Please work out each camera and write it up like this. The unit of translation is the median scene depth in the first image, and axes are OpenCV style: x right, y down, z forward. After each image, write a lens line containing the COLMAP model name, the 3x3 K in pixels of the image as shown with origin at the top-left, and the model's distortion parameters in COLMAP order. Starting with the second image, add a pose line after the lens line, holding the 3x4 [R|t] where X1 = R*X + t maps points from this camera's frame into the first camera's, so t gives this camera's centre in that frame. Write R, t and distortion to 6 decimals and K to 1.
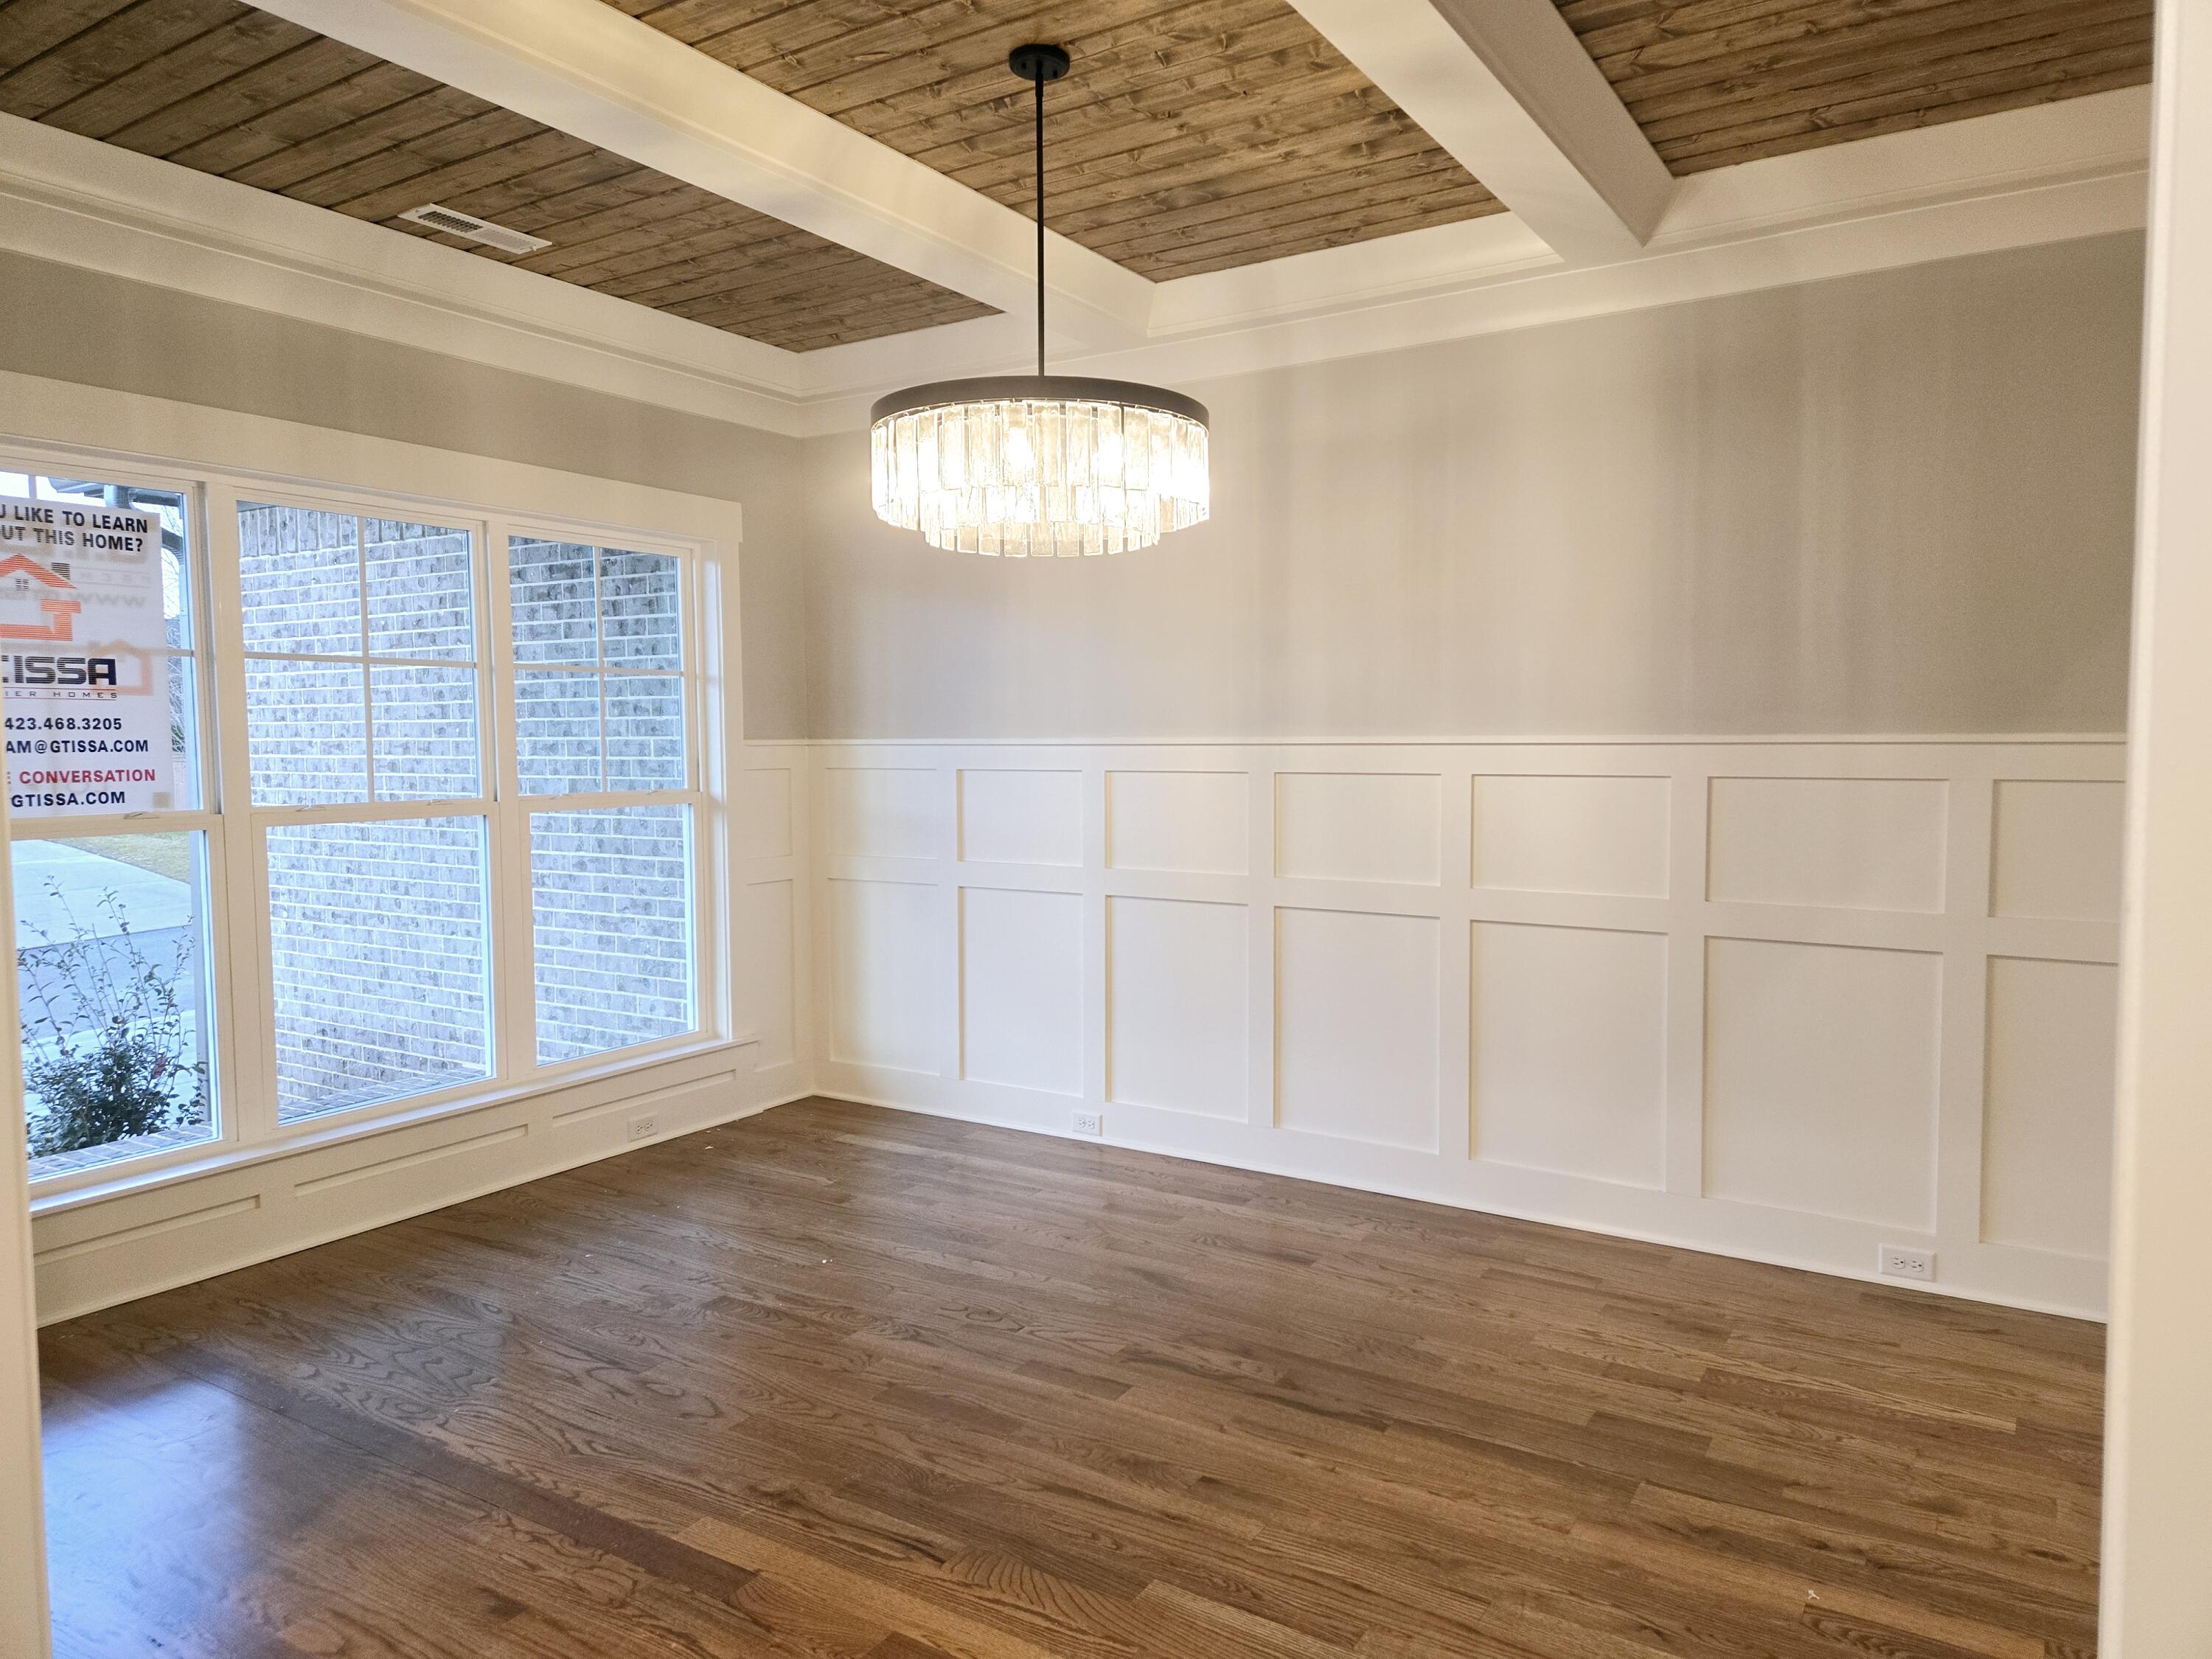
lens RADIAL K [[1477.2, 0, 1104.1], [0, 1477.2, 830.2], [0, 0, 1]] dist [0.103701, -0.085139]
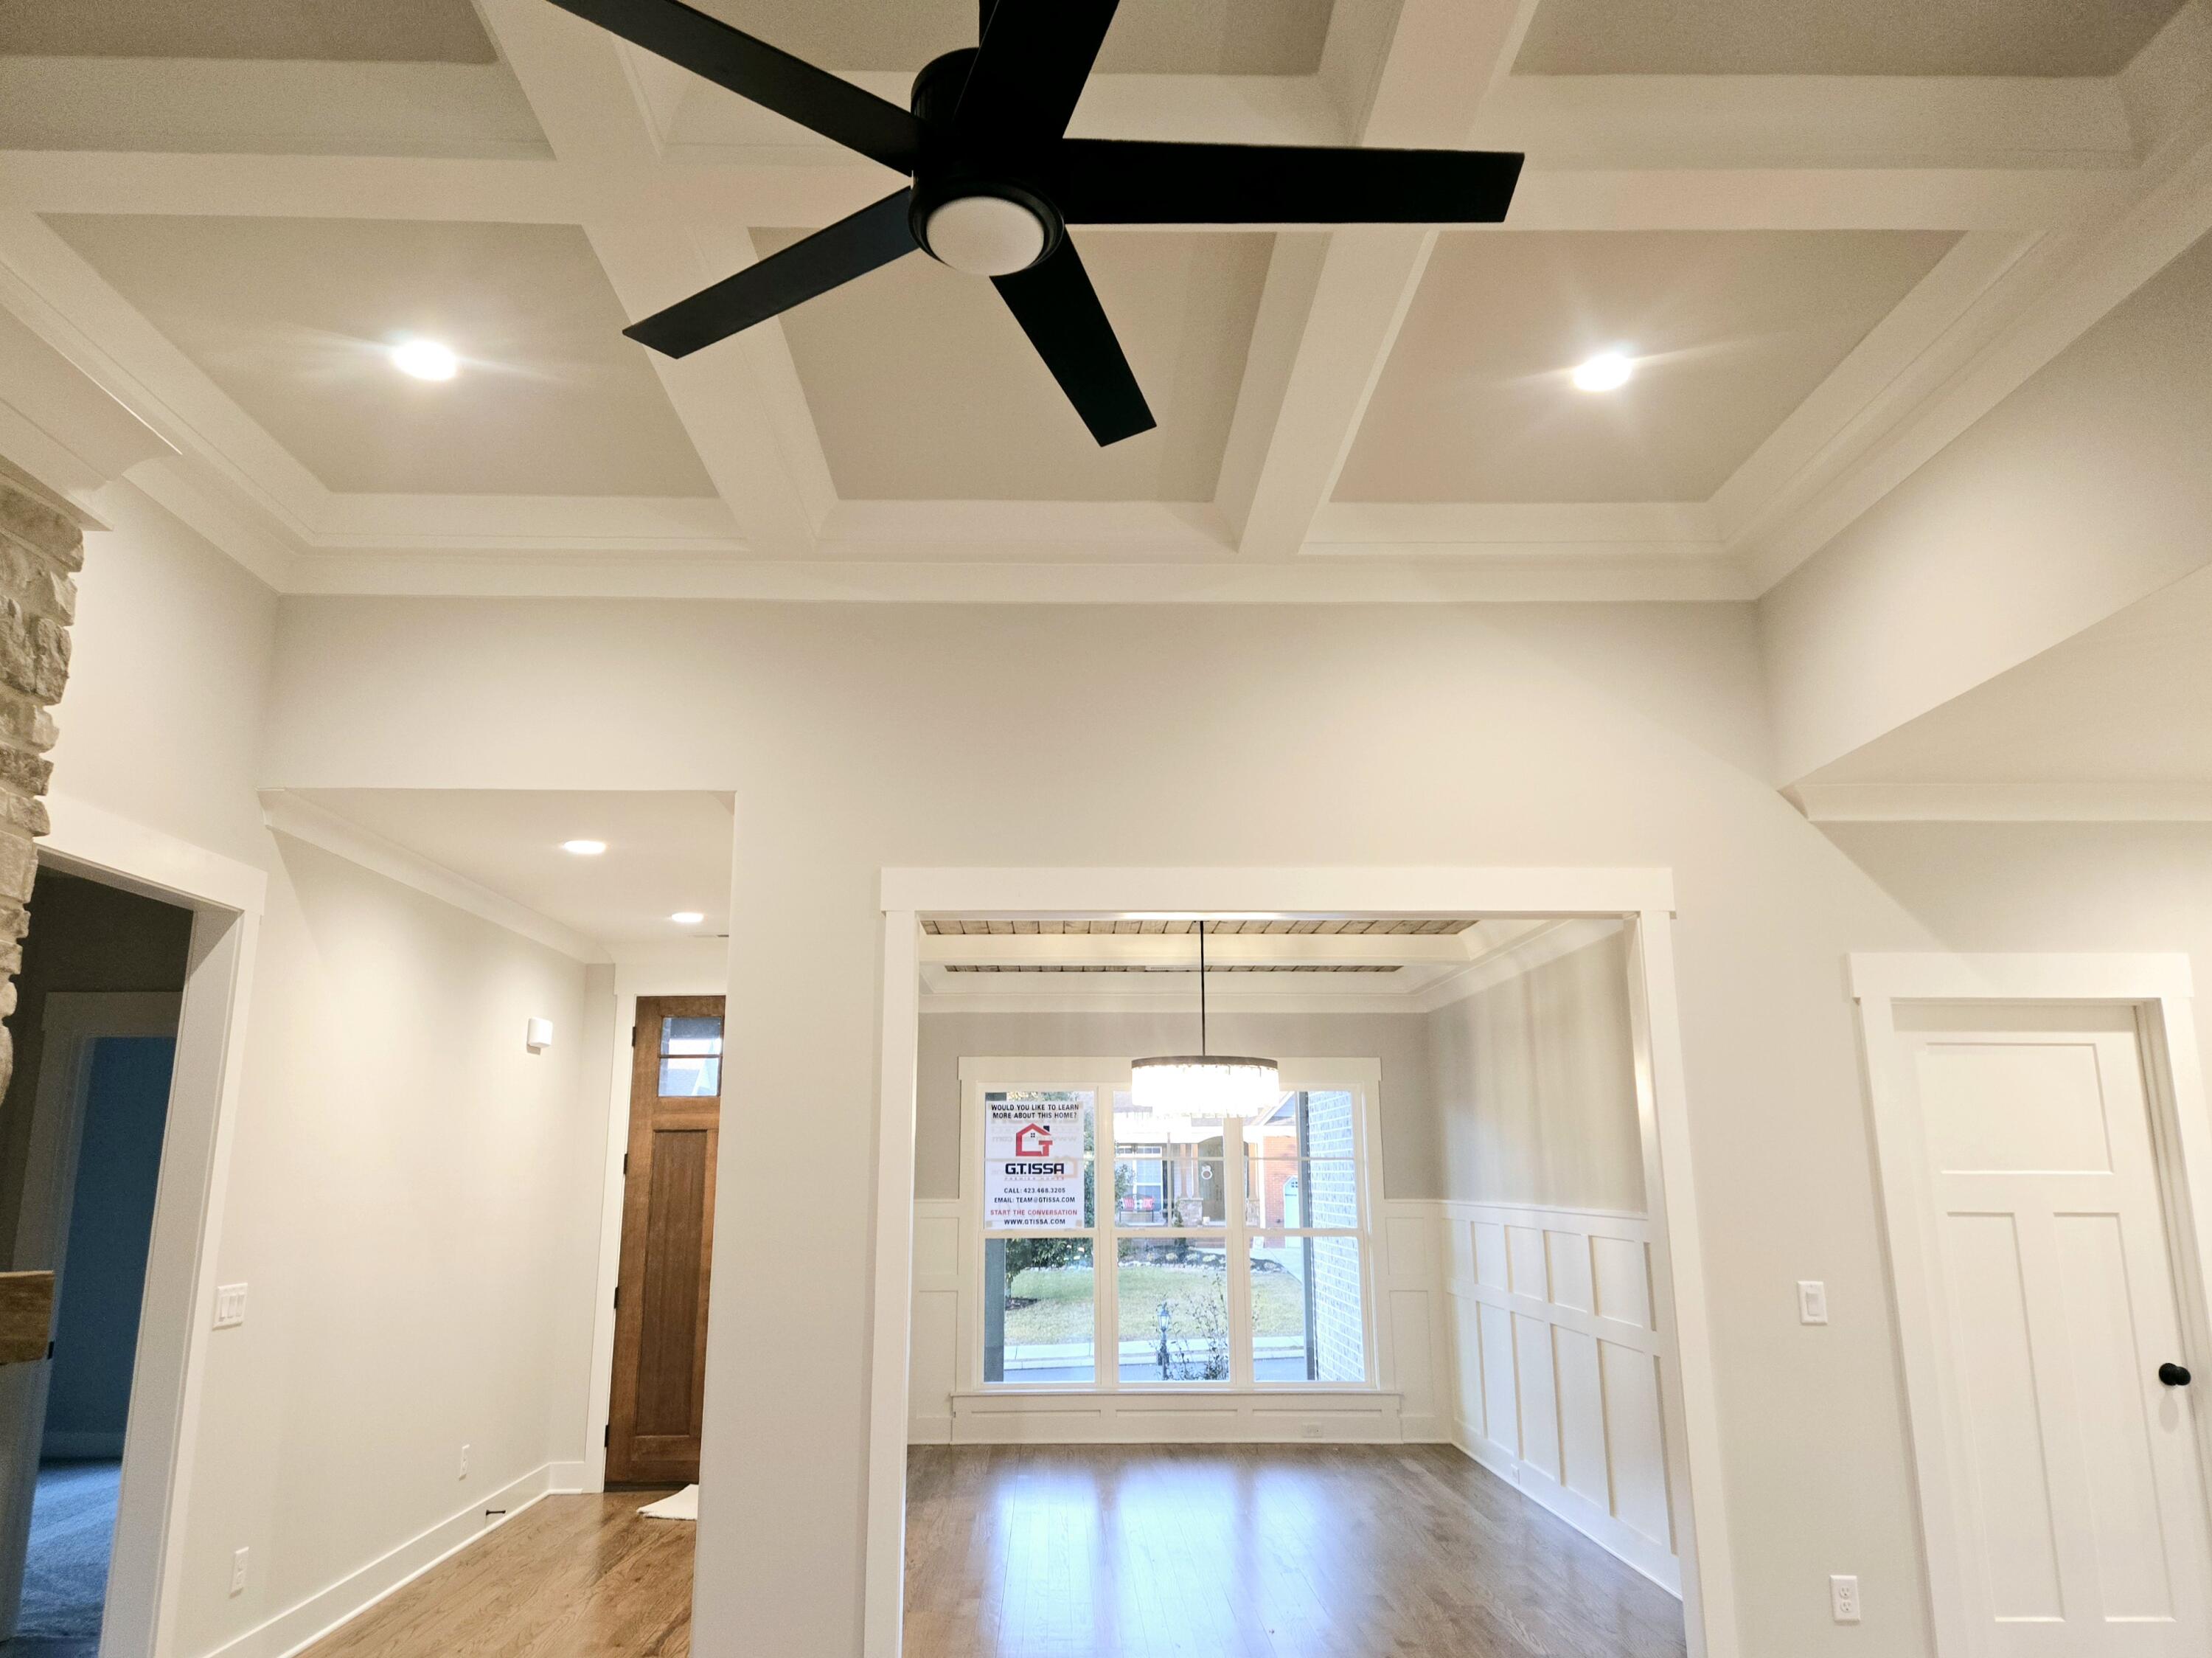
lens RADIAL K [[1492.8, 0, 1108.3], [0, 1492.8, 844.7], [0, 0, 1]] dist [0.094061, -0.082205]
pose [[0.558909, -0.171951, -0.811205, 1.452957], [-0.055408, 0.968334, -0.243433, -0.025026], [0.827376, 0.181004, 0.531683, -0.325250]]
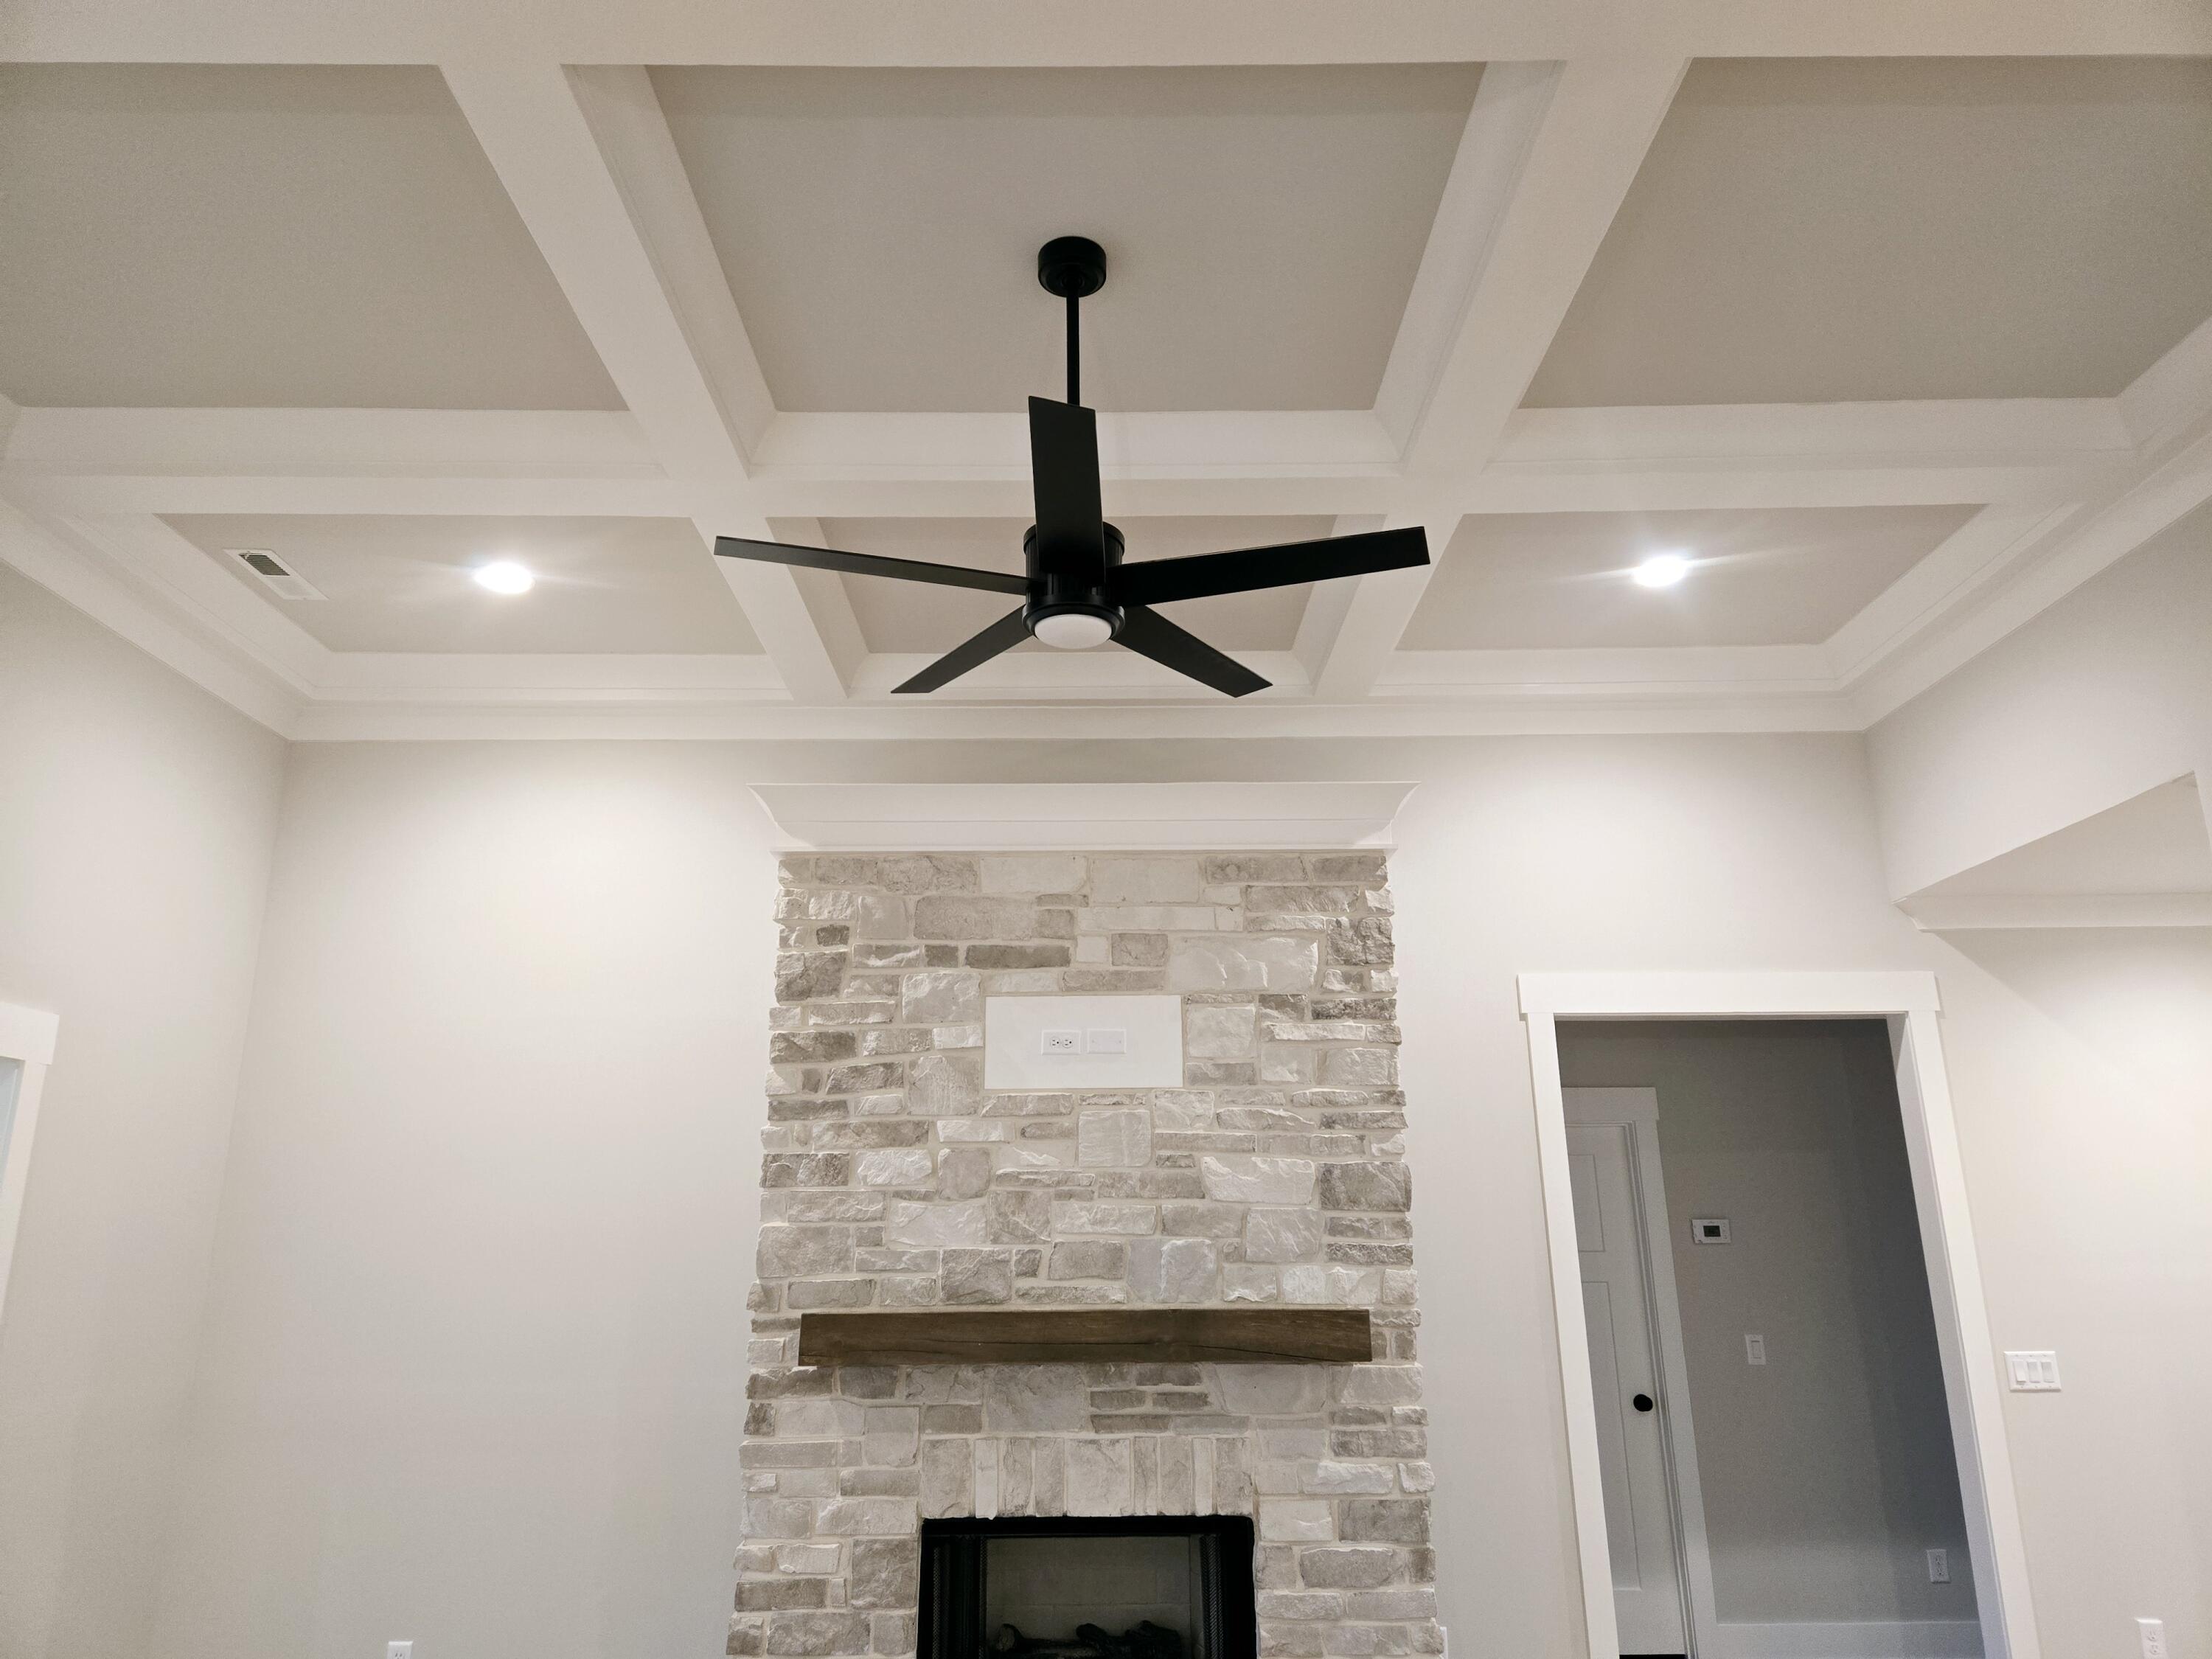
lens RADIAL K [[1486.8, 0, 1104.6], [0, 1486.8, 836.5], [0, 0, 1]] dist [0.113912, -0.143827]
pose [[-0.840182, -0.129203, -0.526688, 1.424706], [-0.018402, 0.977438, -0.210421, -0.084237], [0.541992, -0.167100, -0.823603, 0.517690]]
